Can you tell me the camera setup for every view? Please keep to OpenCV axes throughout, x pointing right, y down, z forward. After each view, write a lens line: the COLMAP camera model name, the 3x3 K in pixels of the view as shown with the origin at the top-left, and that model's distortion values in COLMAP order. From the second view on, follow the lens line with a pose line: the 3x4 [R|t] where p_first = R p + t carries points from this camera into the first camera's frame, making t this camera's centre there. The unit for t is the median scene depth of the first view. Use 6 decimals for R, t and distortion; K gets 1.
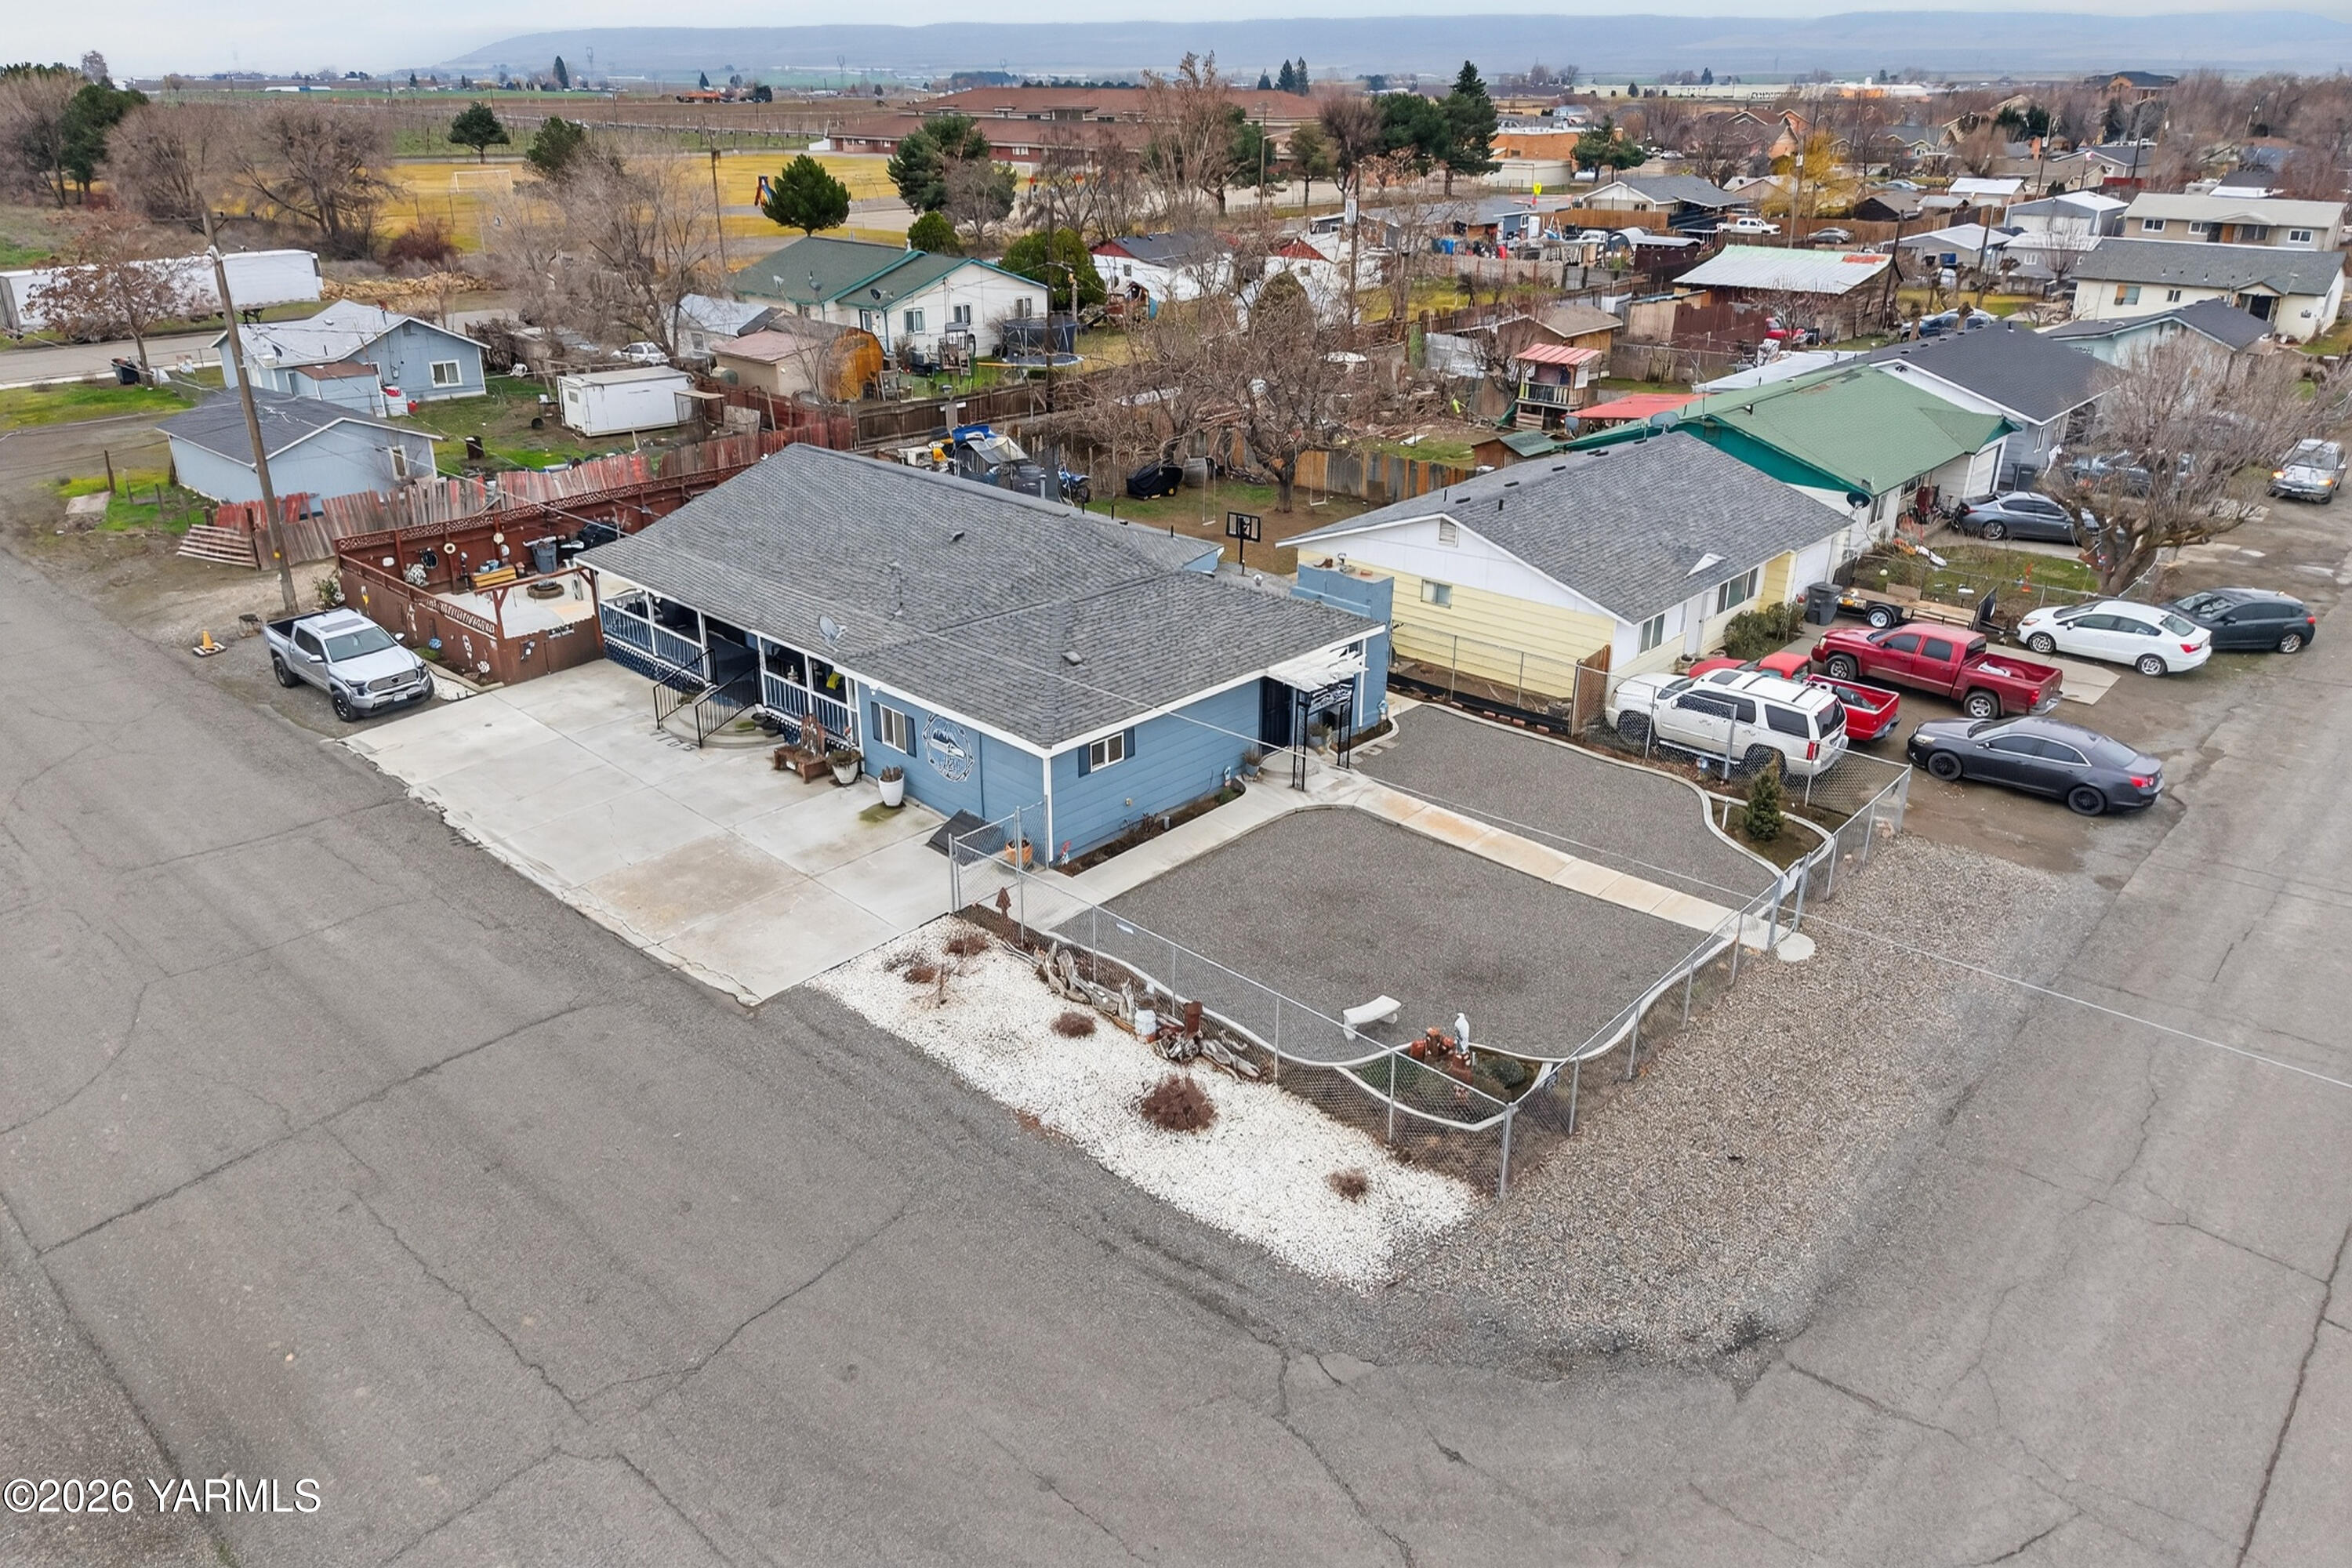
lens RADIAL K [[1538.4, 0, 1176.0], [0, 1538.4, 784.0], [0, 0, 1]] dist [0.086891, -0.001058]
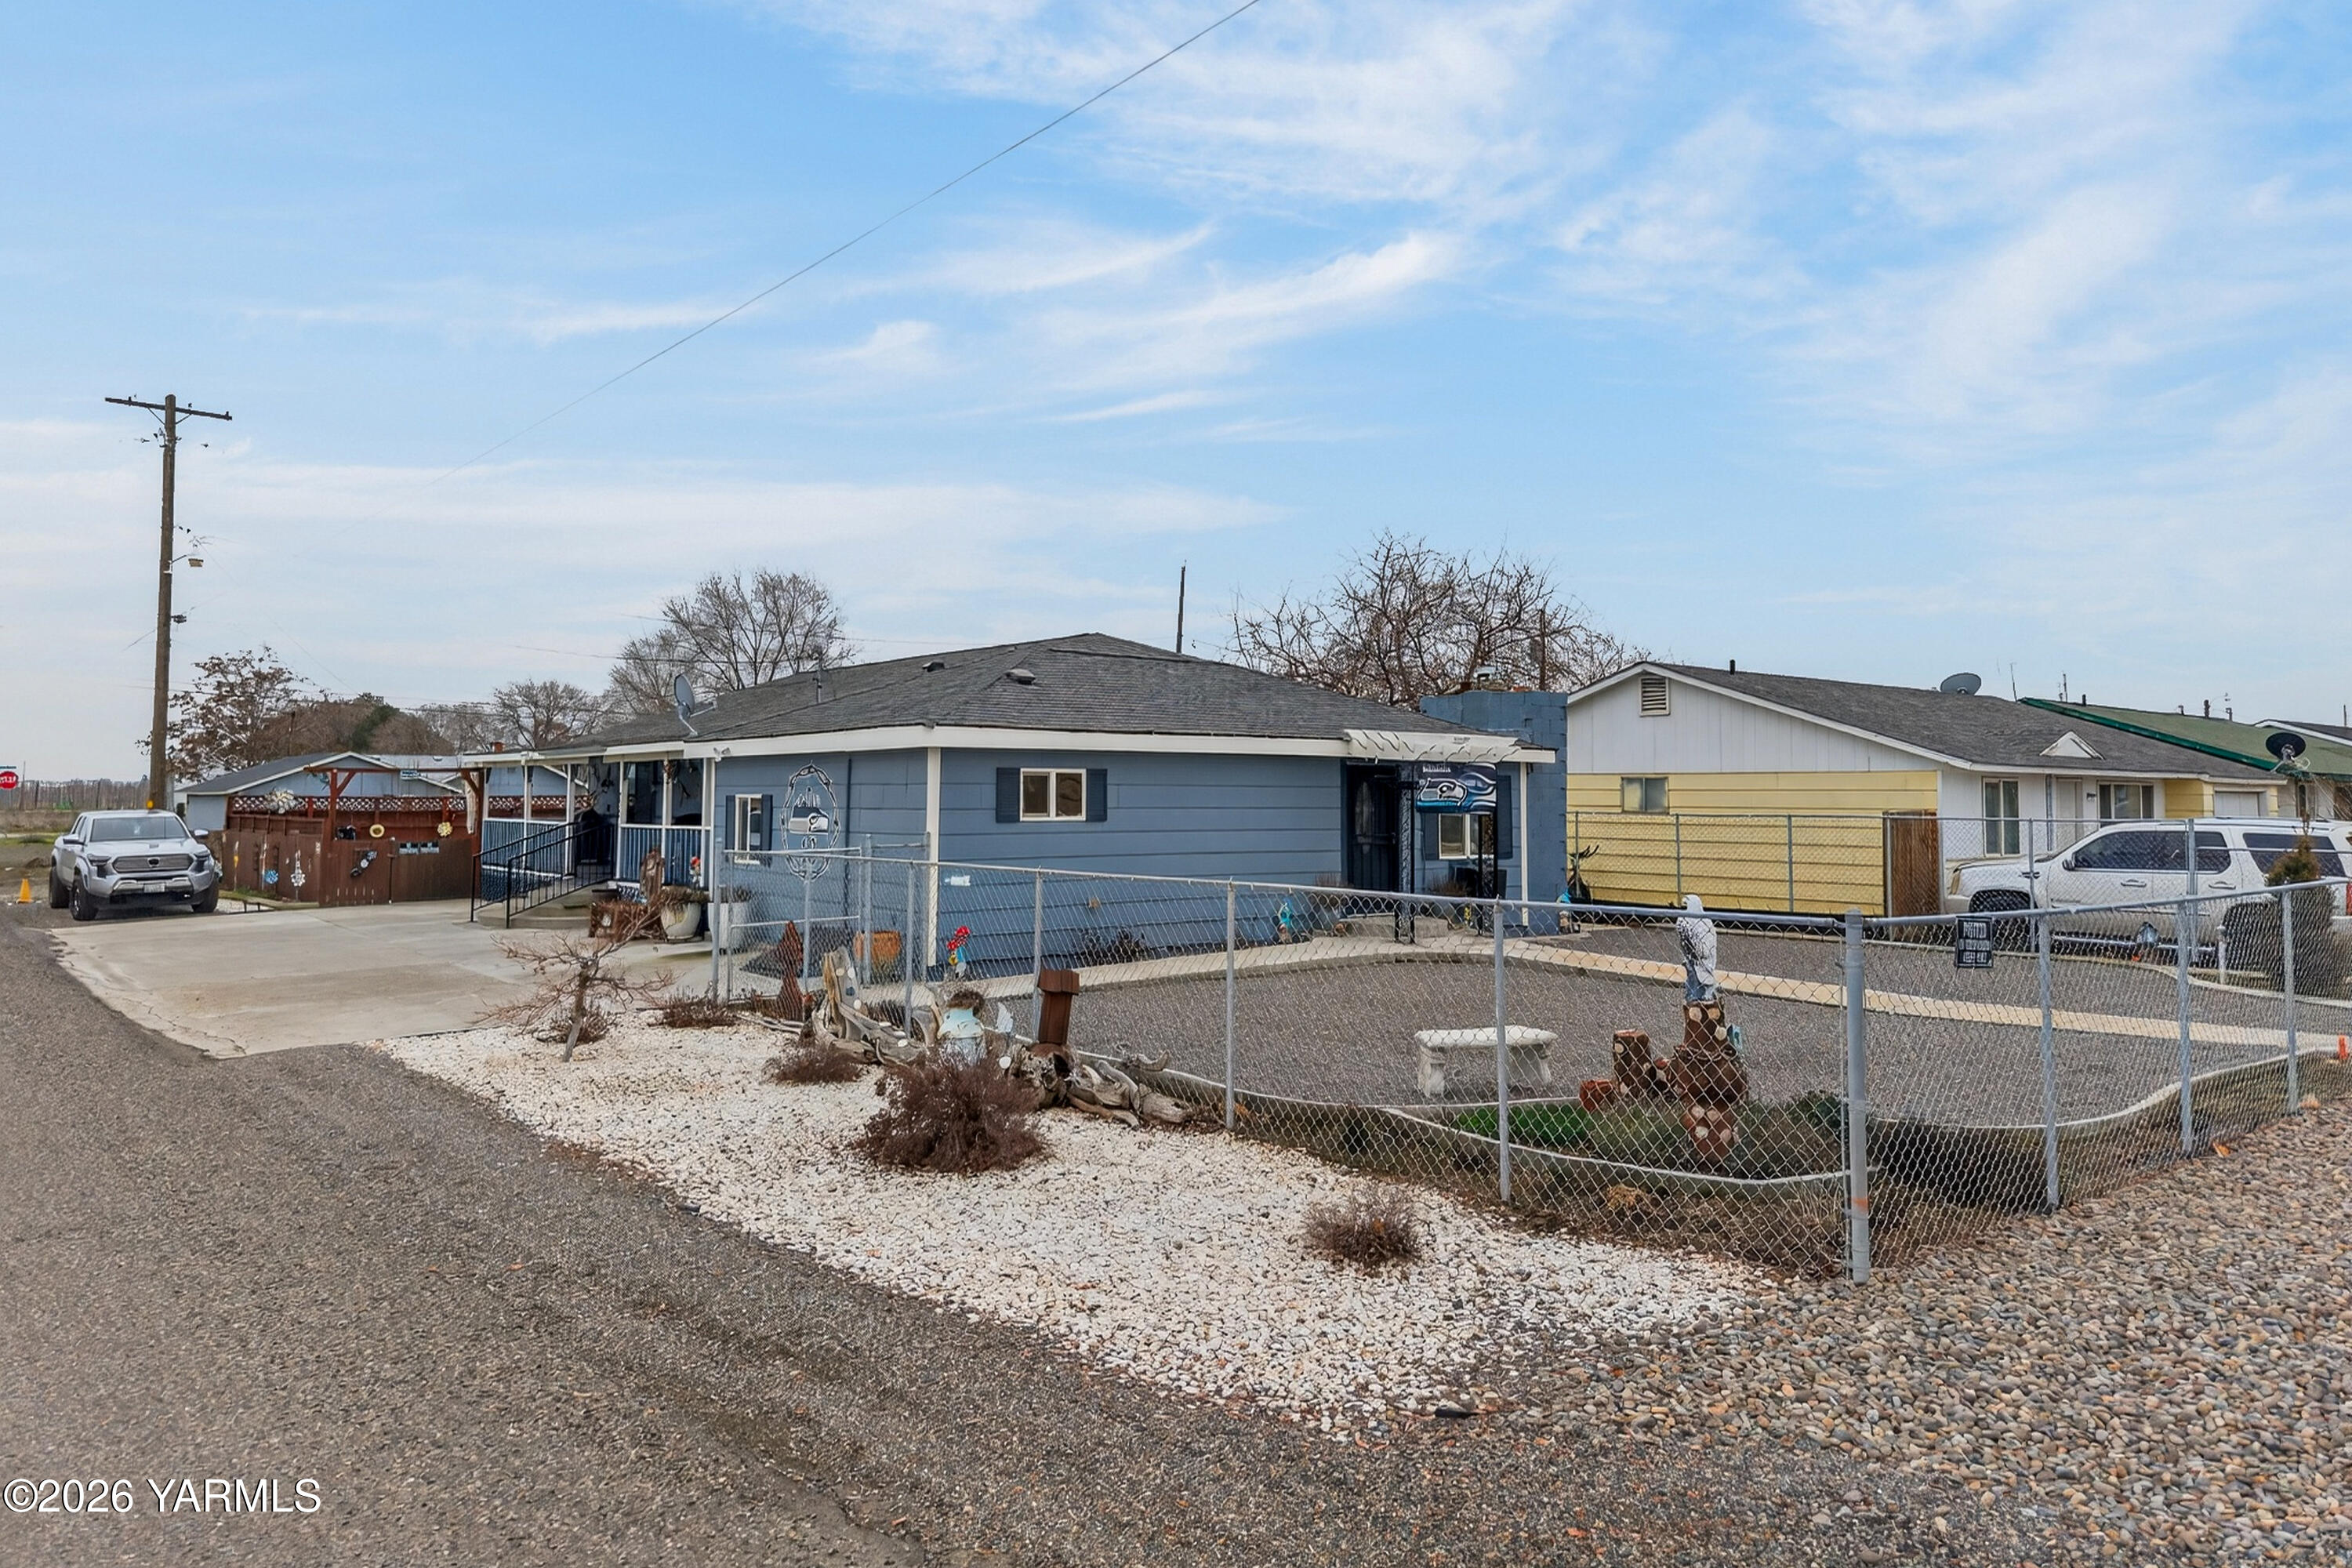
lens RADIAL K [[1593.5, 0, 1184.5], [0, 1593.5, 746.2], [0, 0, 1]] dist [0.033832, 0.001690]
pose [[0.990672, 0.004024, -0.136212, 0.084866], [-0.064620, 0.893905, -0.443573, 0.223689], [0.119976, 0.448238, 0.885827, 0.460714]]
